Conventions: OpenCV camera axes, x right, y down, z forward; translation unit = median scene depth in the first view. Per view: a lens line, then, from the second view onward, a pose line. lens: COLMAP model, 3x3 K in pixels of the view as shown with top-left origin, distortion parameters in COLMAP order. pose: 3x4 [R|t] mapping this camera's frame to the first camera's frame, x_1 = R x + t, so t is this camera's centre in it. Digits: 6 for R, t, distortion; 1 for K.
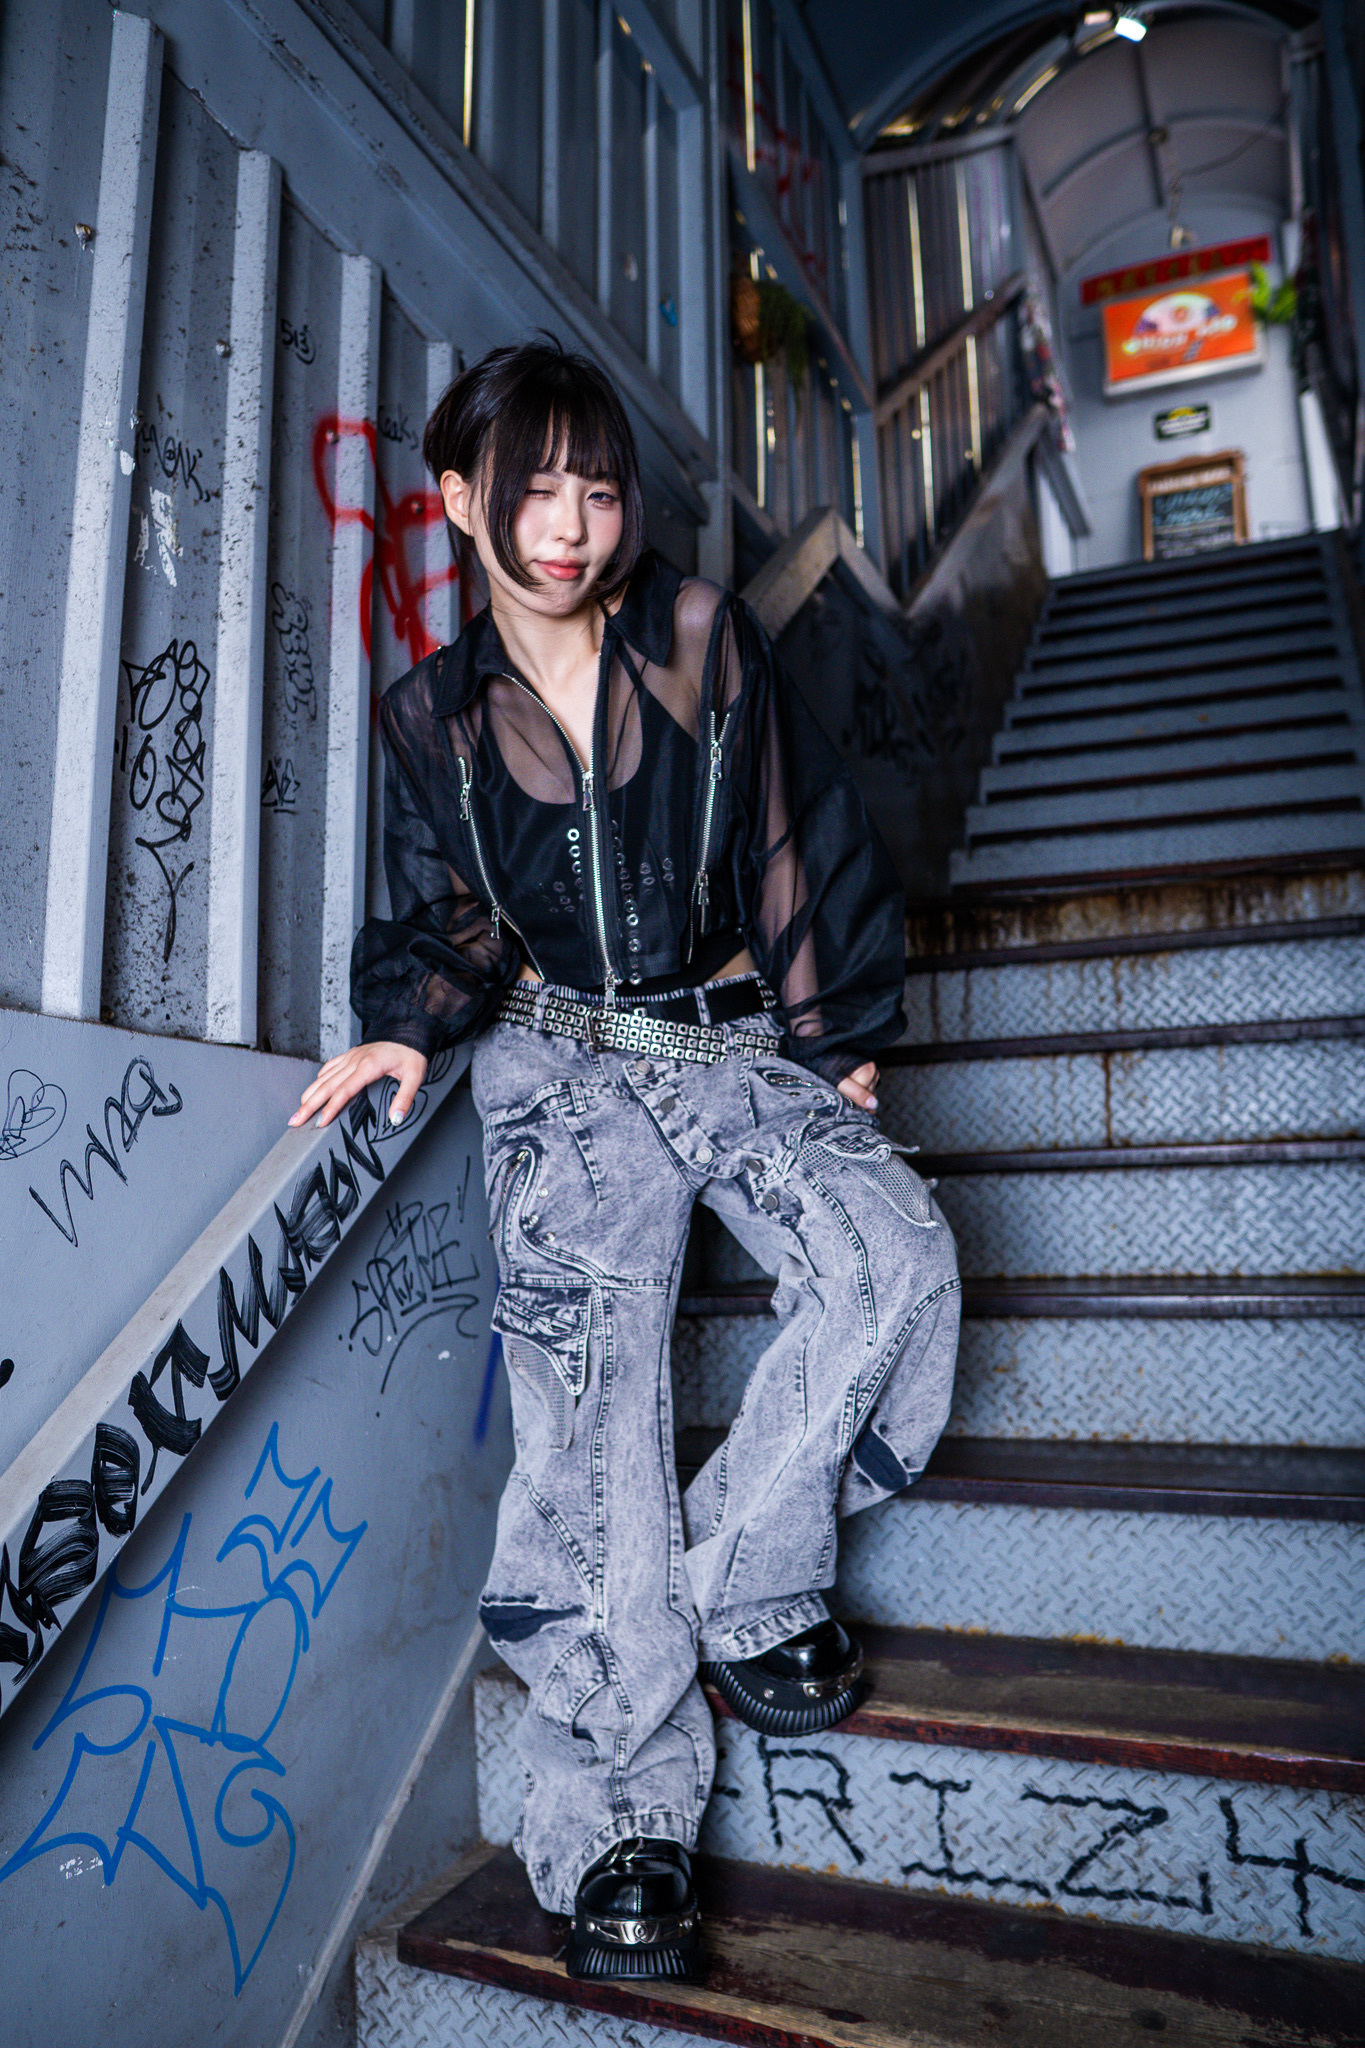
lens RADIAL K [[1439.4, 0, 680.2], [0, 1439.4, 1029.0], [0, 0, 1]] dist [-0.110188, 0.070395]
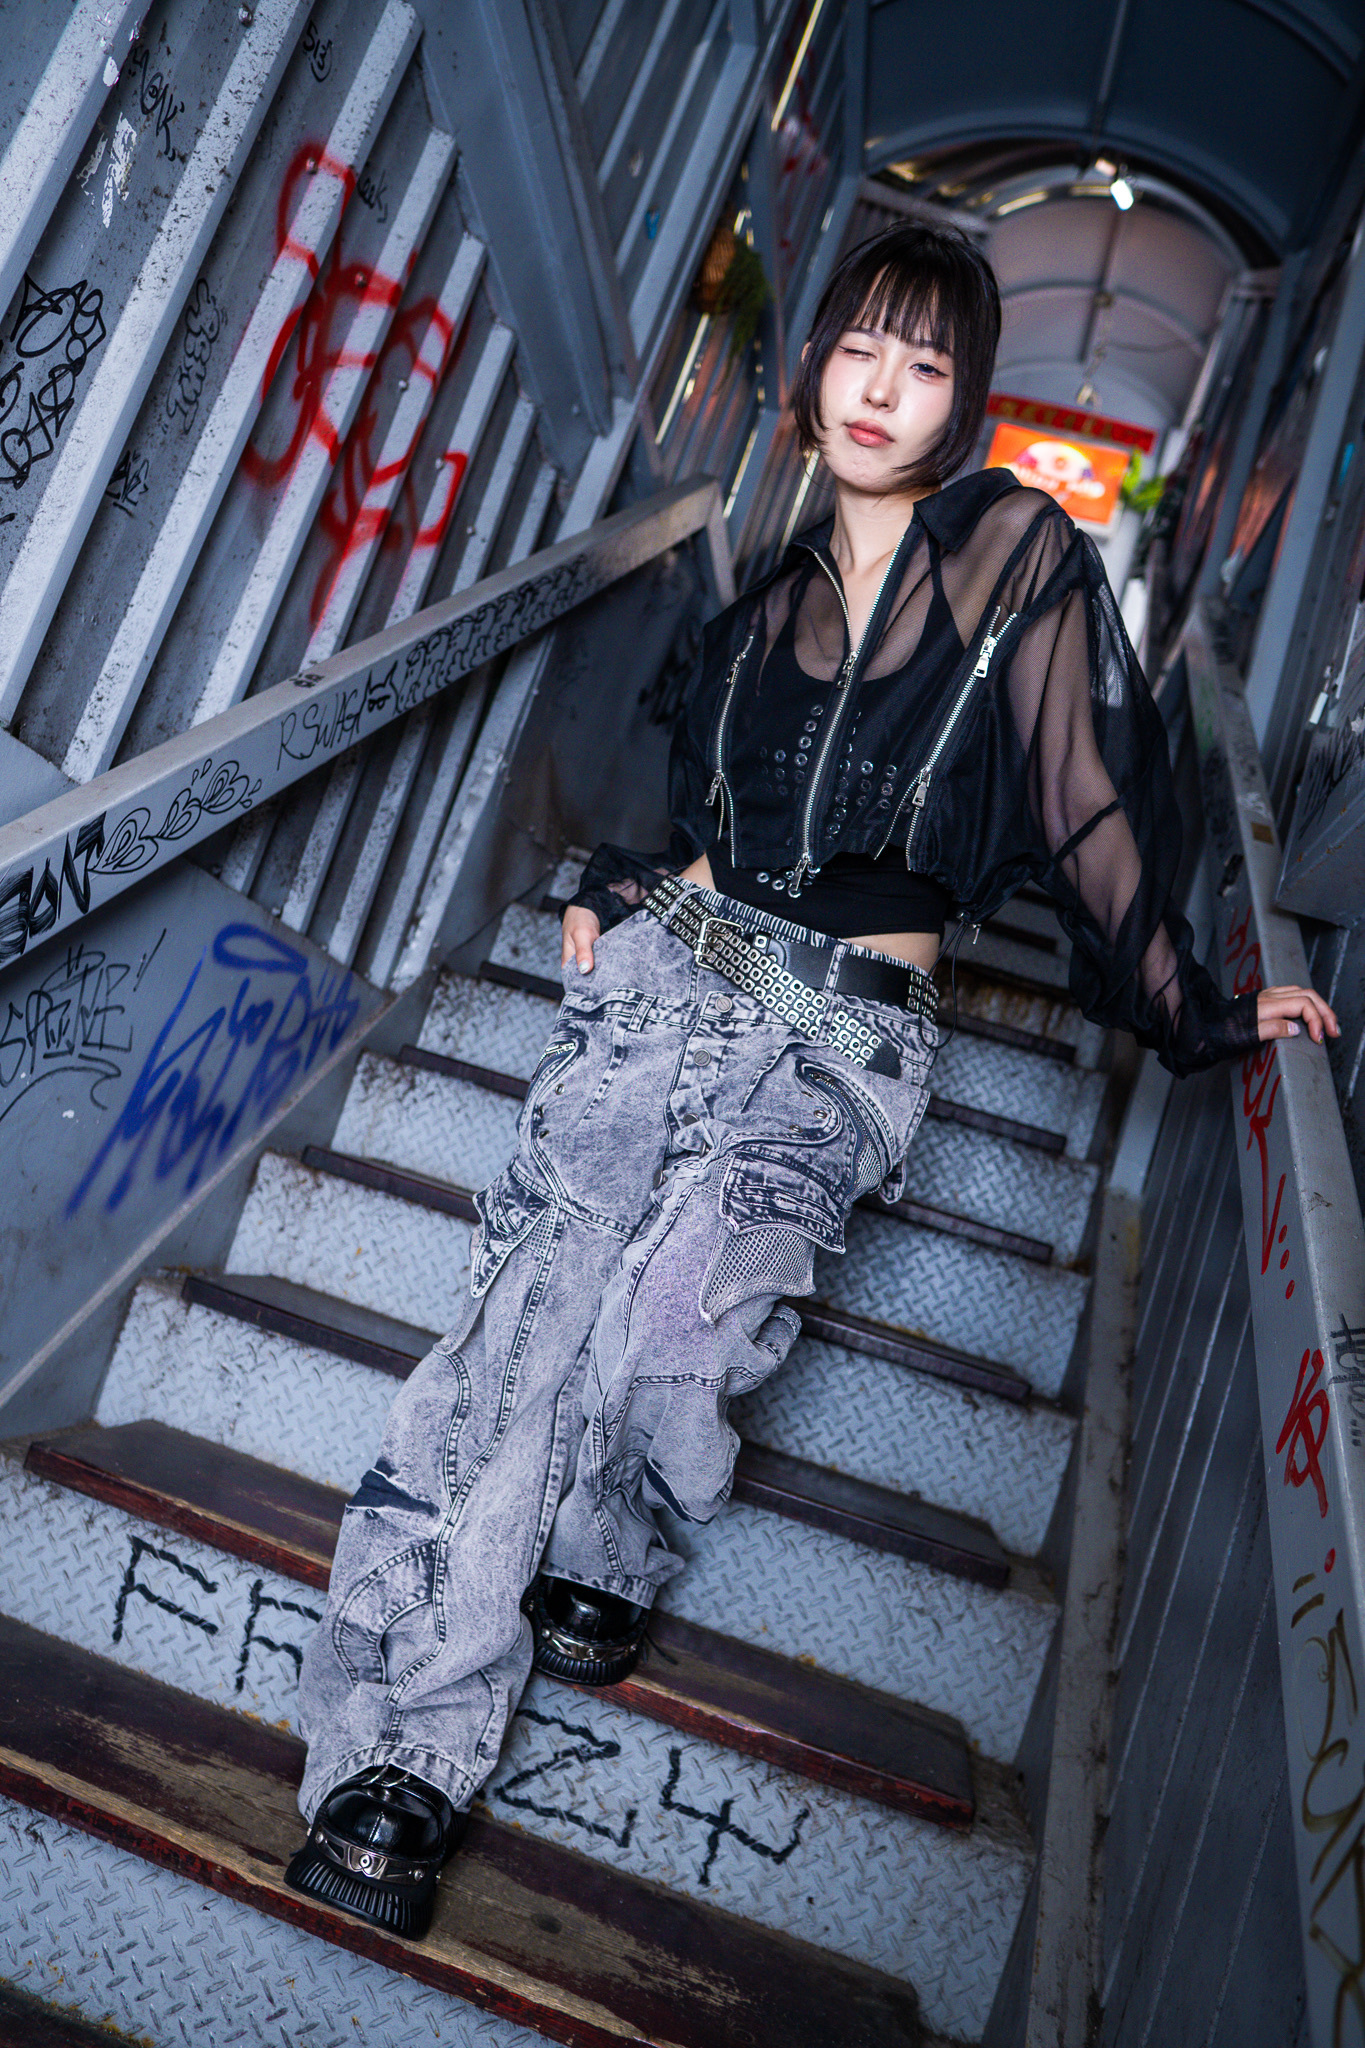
lens RADIAL K [[1439.4, 0, 680.2], [0, 1439.4, 1029.0], [0, 0, 1]] dist [-0.110188, 0.070395]
pose [[0.903554, 0.352449, 0.243659, -0.055668], [-0.359238, 0.933081, -0.017536, 0.054835], [-0.233534, -0.071687, 0.969702, -0.001438]]
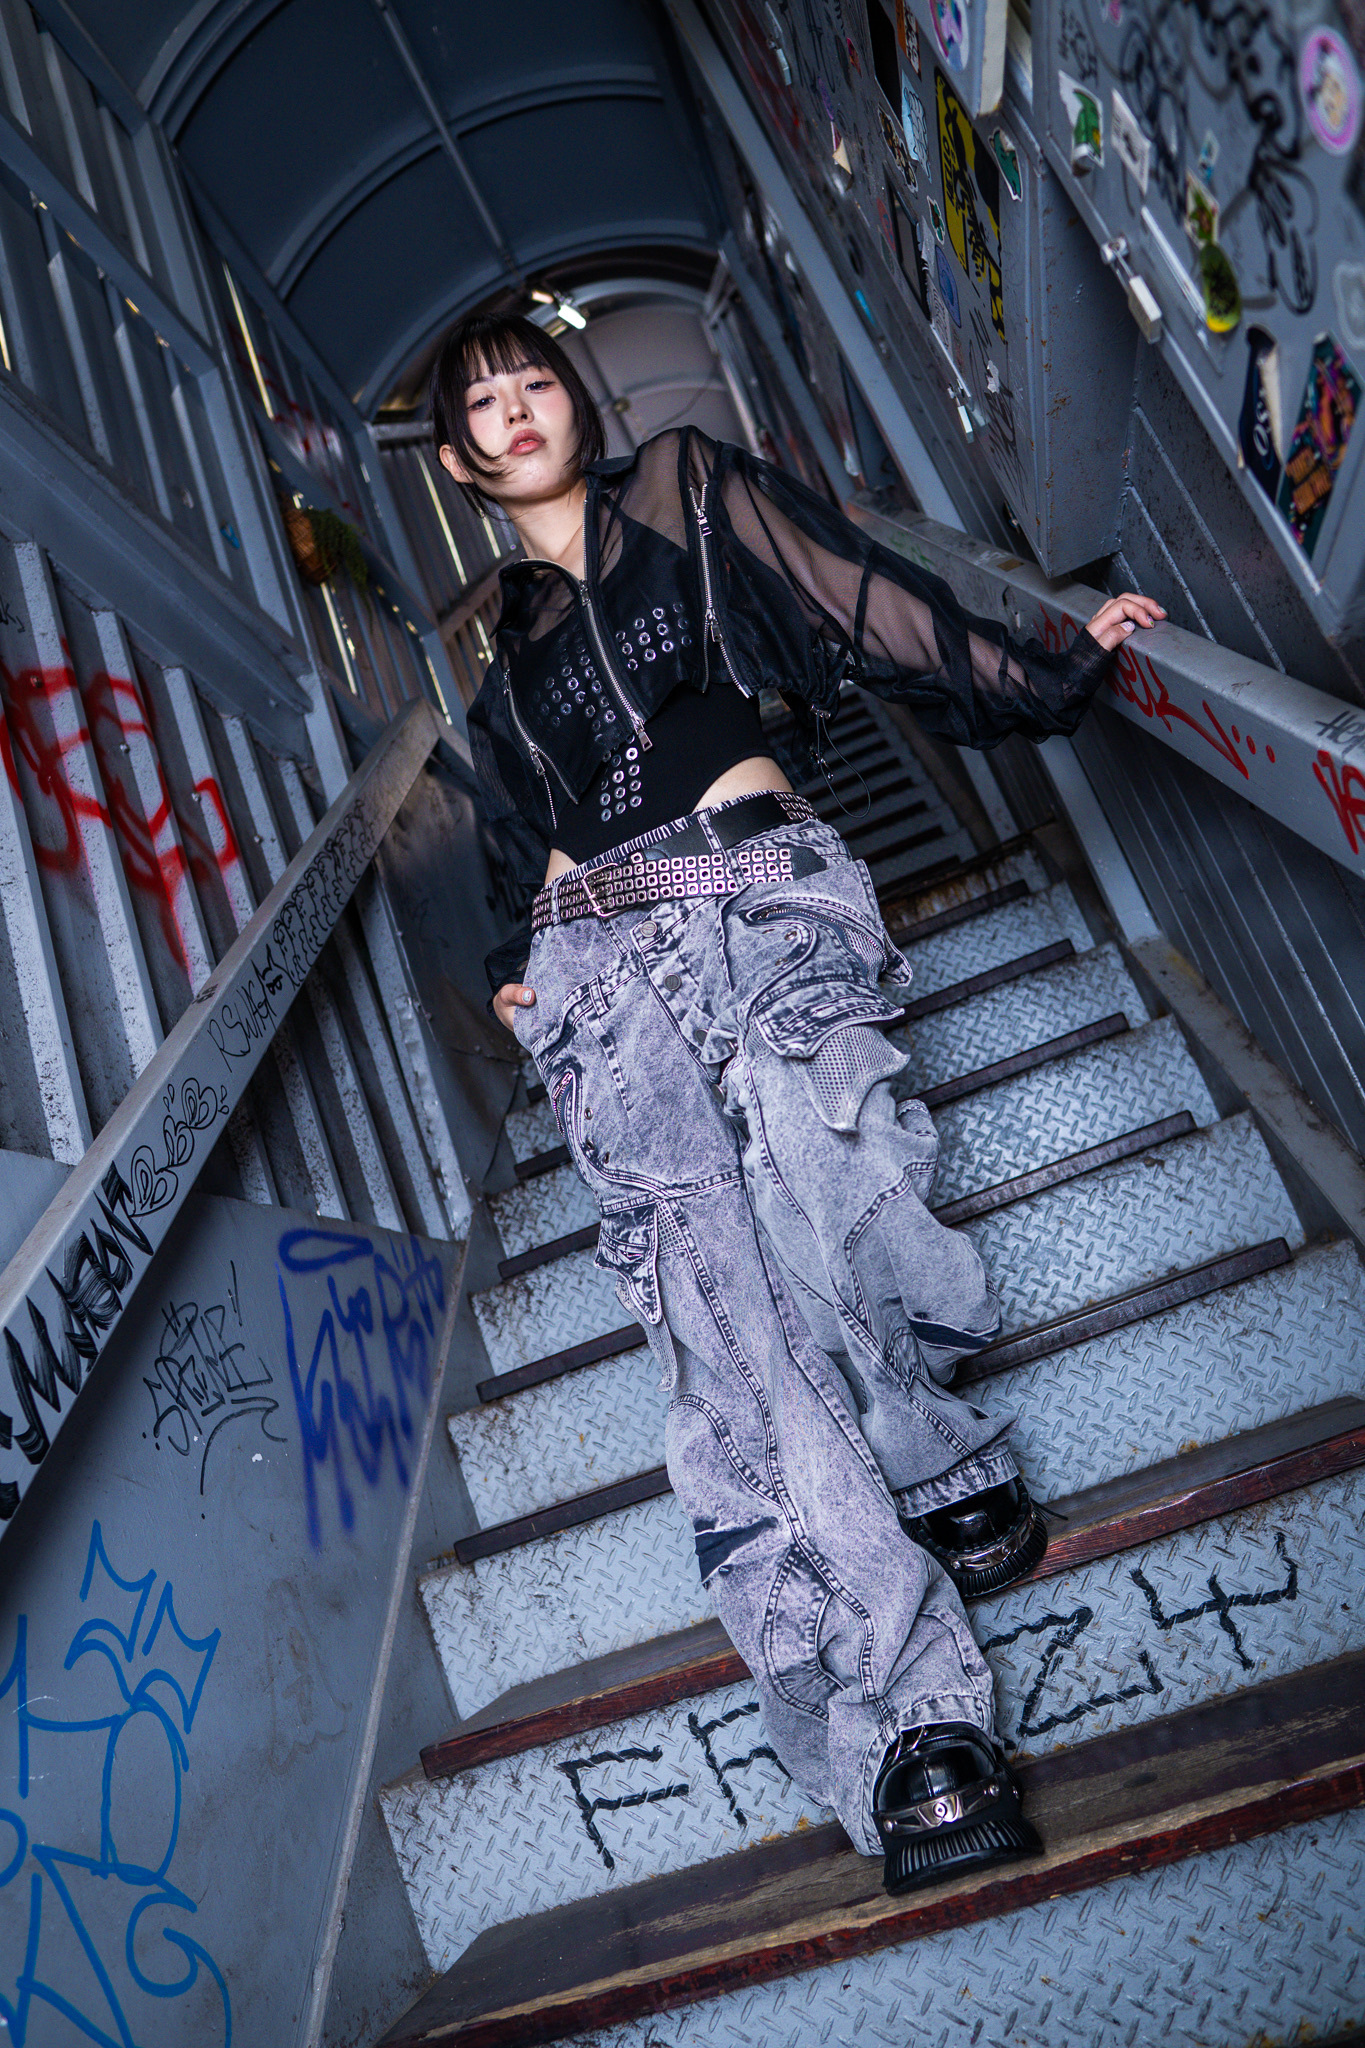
lens RADIAL K [[1439.4, 0, 680.2], [0, 1439.4, 1029.0], [0, 0, 1]] dist [-0.110188, 0.070395]
pose [[0.939298, -0.245339, 0.239849, -0.067249], [0.289144, 0.942353, -0.168425, 0.236789], [-0.184701, 0.227552, 0.956089, -0.017963]]
